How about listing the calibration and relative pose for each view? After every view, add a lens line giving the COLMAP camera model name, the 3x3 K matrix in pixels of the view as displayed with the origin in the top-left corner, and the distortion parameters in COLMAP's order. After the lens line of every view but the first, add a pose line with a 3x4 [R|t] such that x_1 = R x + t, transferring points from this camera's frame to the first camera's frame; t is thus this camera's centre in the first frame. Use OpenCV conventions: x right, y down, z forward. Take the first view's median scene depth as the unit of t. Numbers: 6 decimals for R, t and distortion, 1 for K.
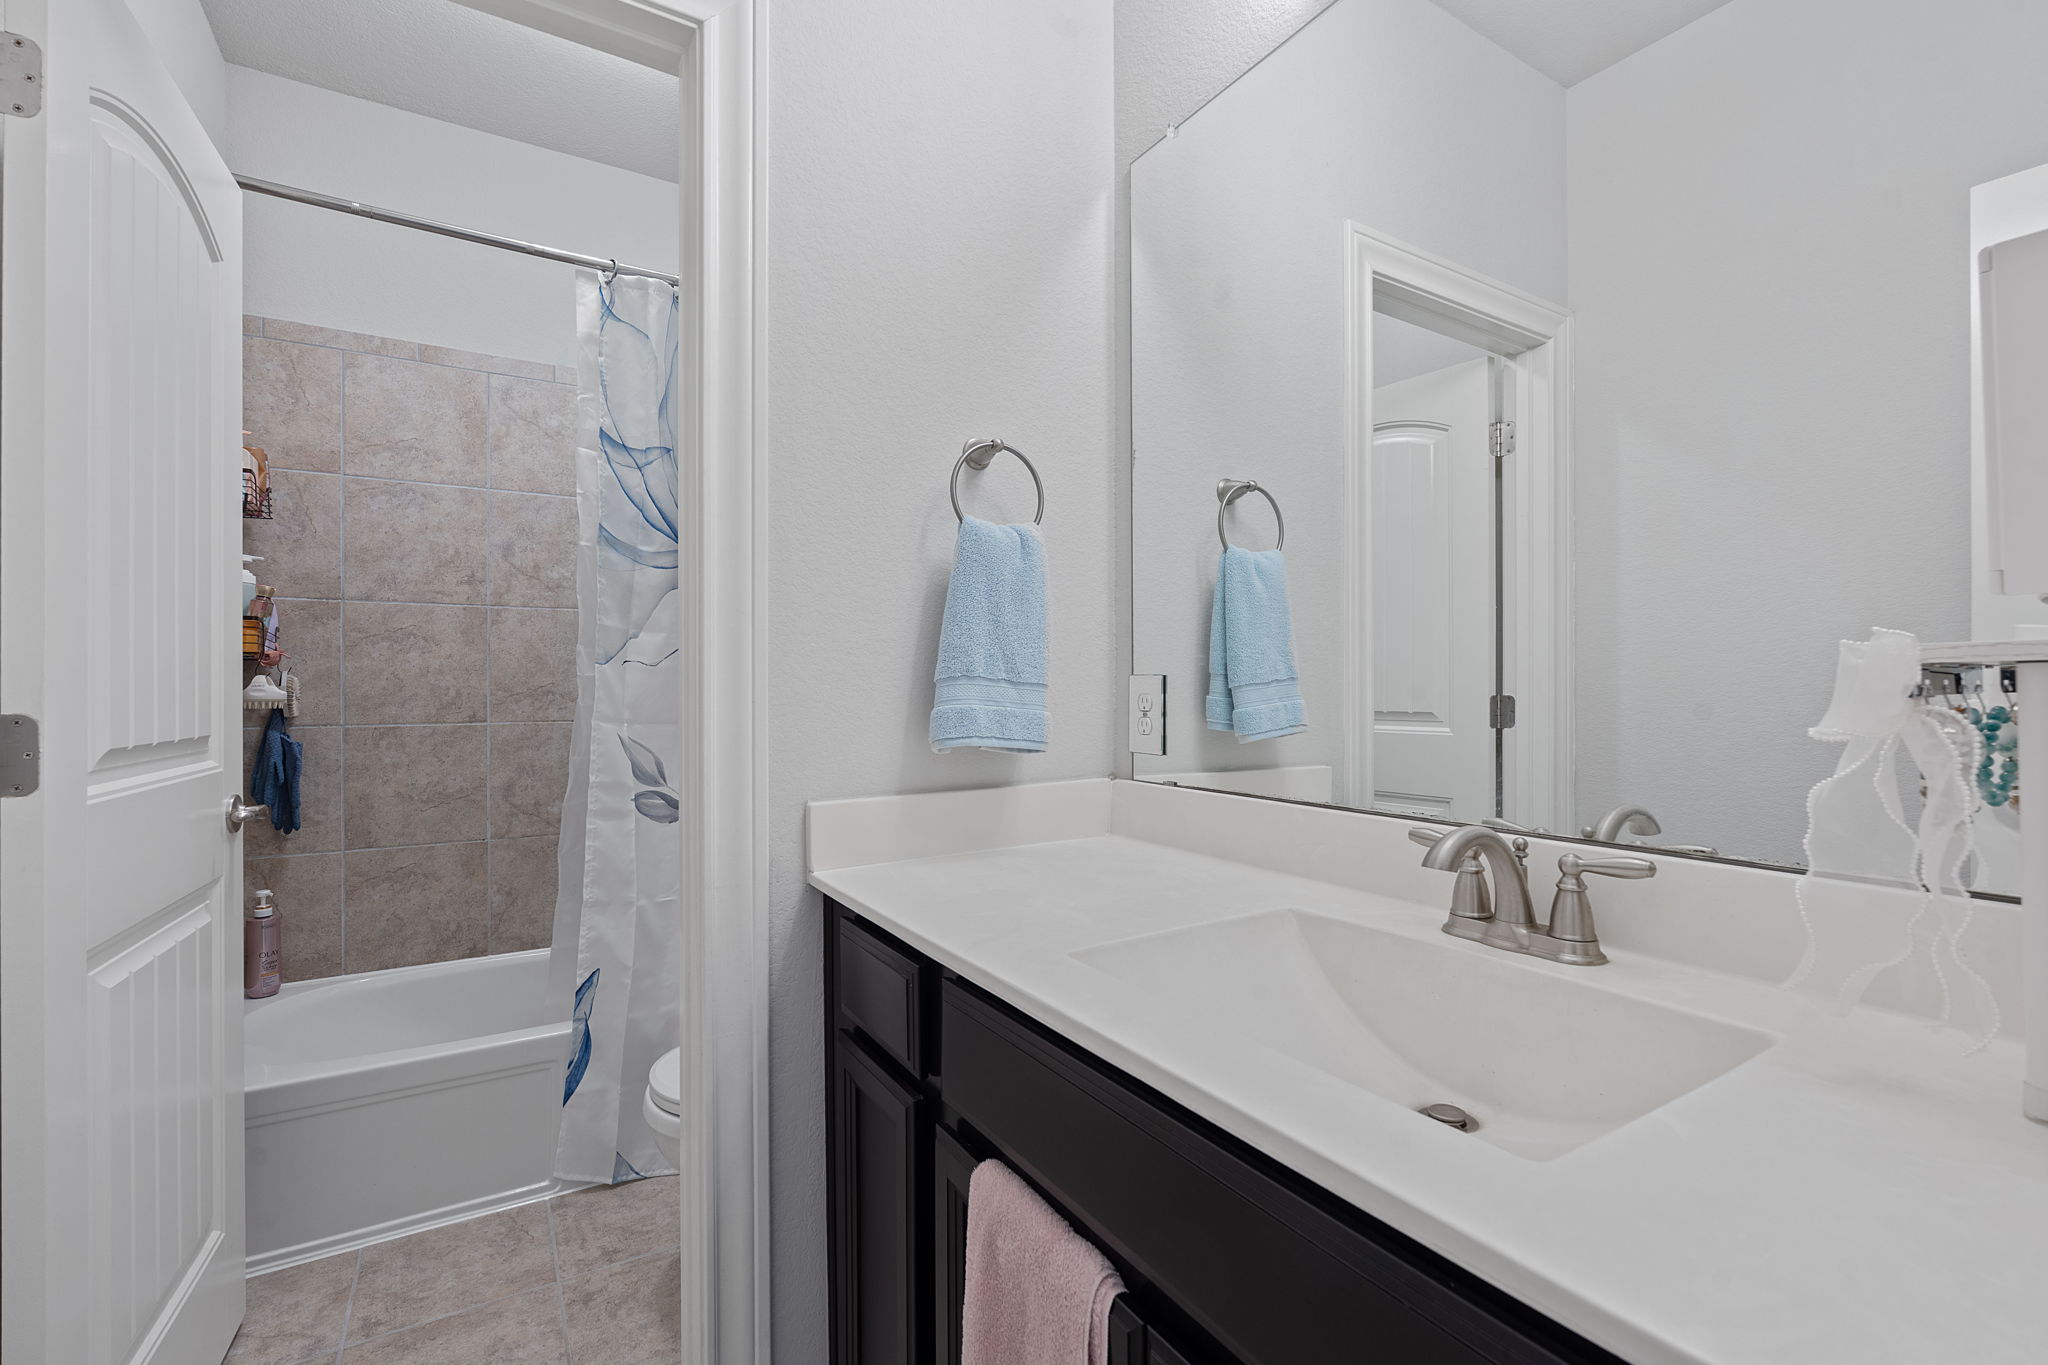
lens RADIAL K [[900.9, 0, 1021.7], [0, 900.9, 670.4], [0, 0, 1]] dist [-0.001490, -0.000117]
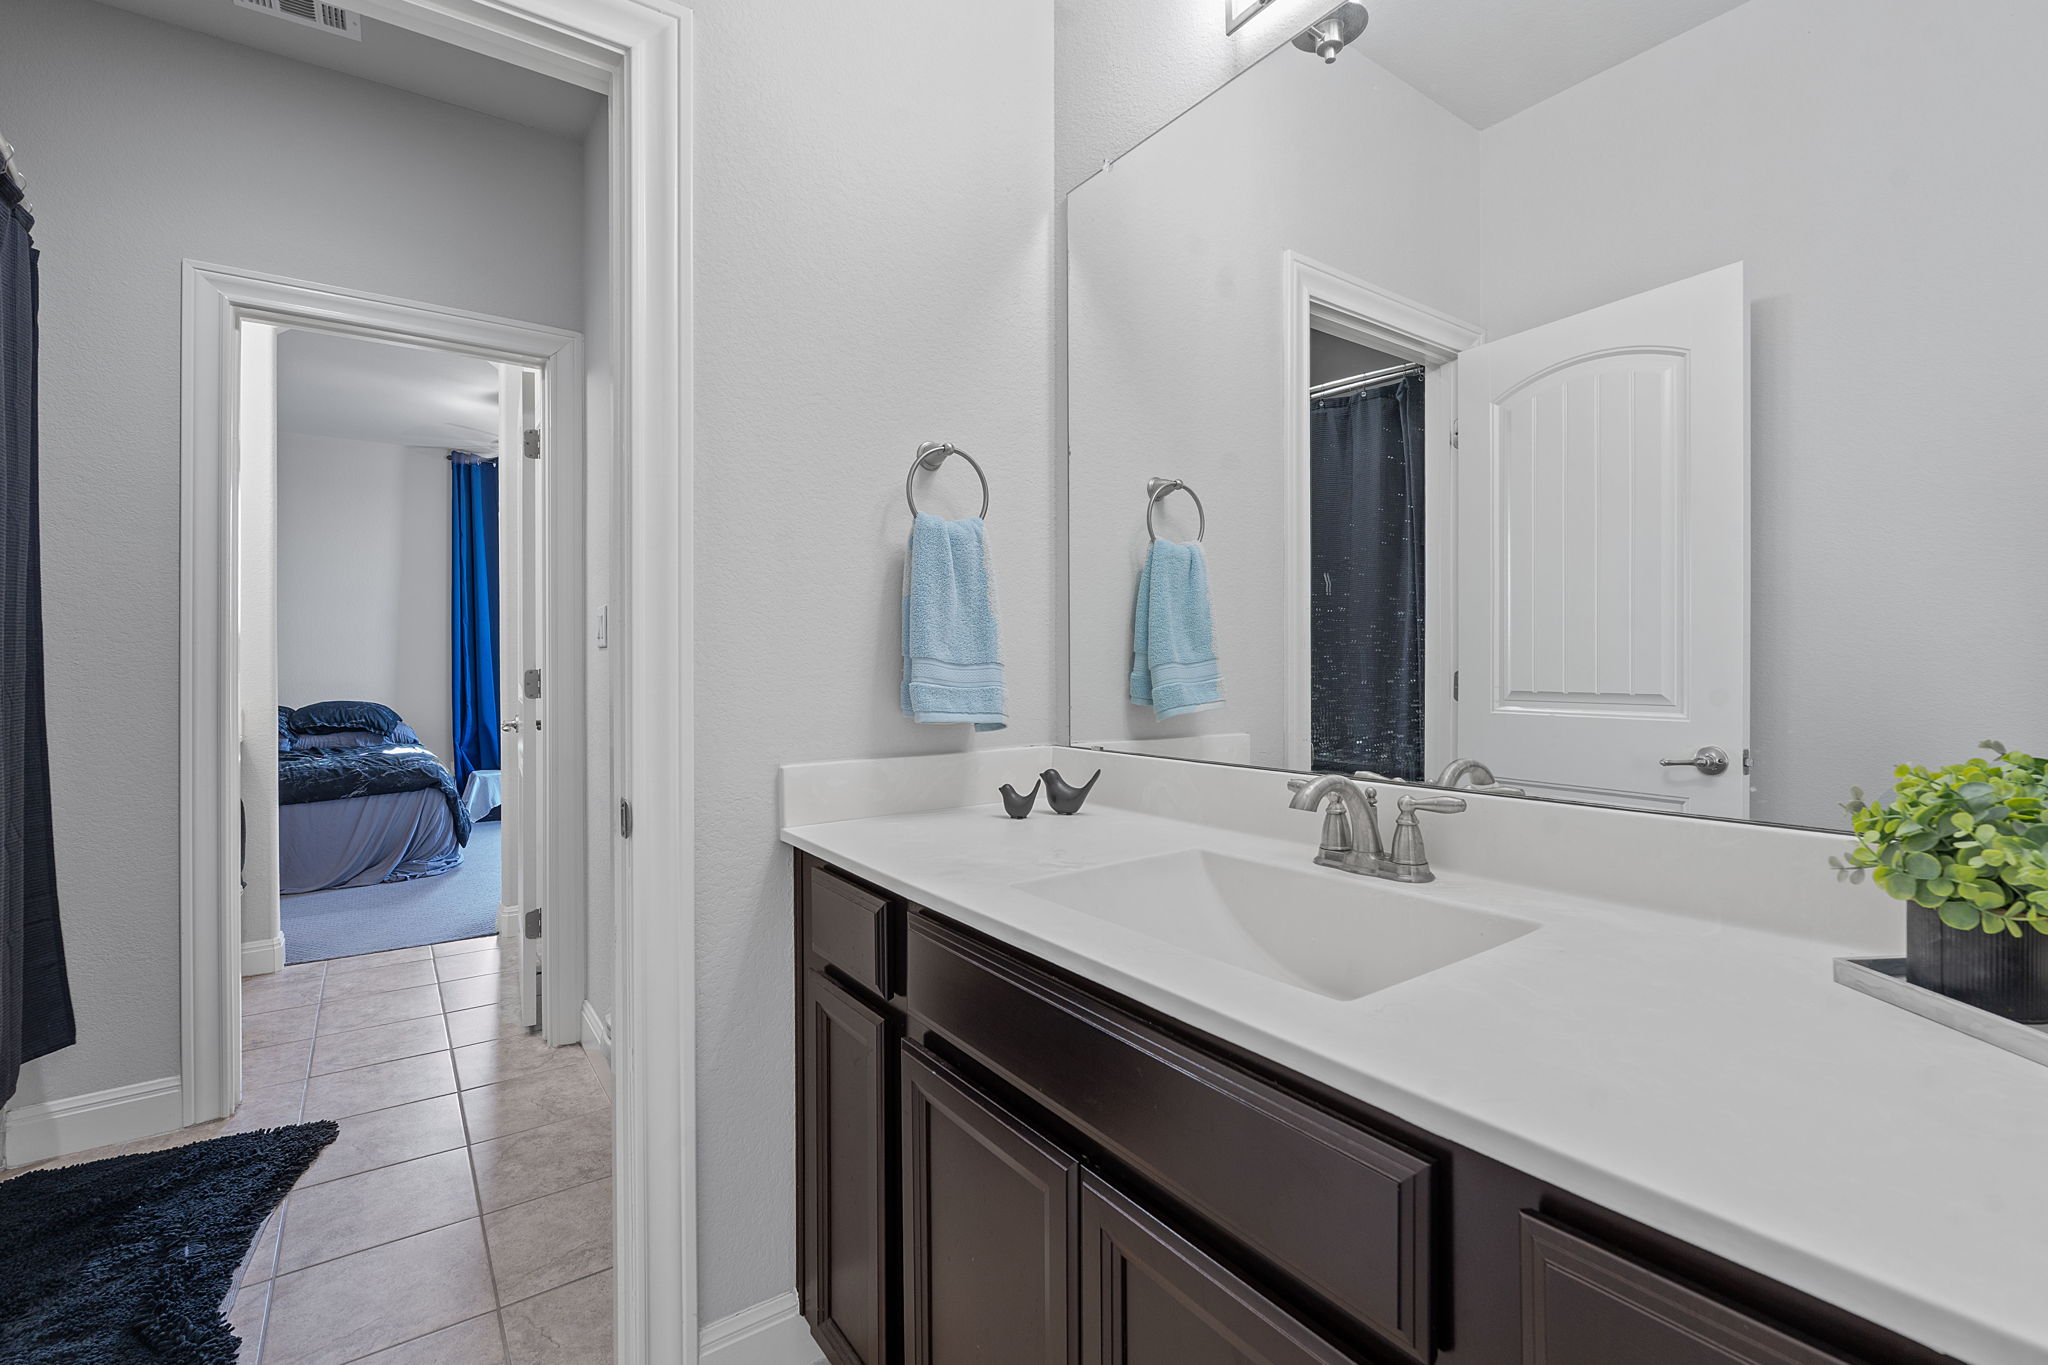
lens RADIAL K [[900.9, 0, 1021.7], [0, 900.9, 670.4], [0, 0, 1]] dist [-0.001490, -0.000117]
pose [[0.998130, -0.002992, 0.061056, -0.006701], [0.001658, 0.999759, 0.021881, -0.001387], [-0.061107, -0.021739, 0.997894, -0.147724]]
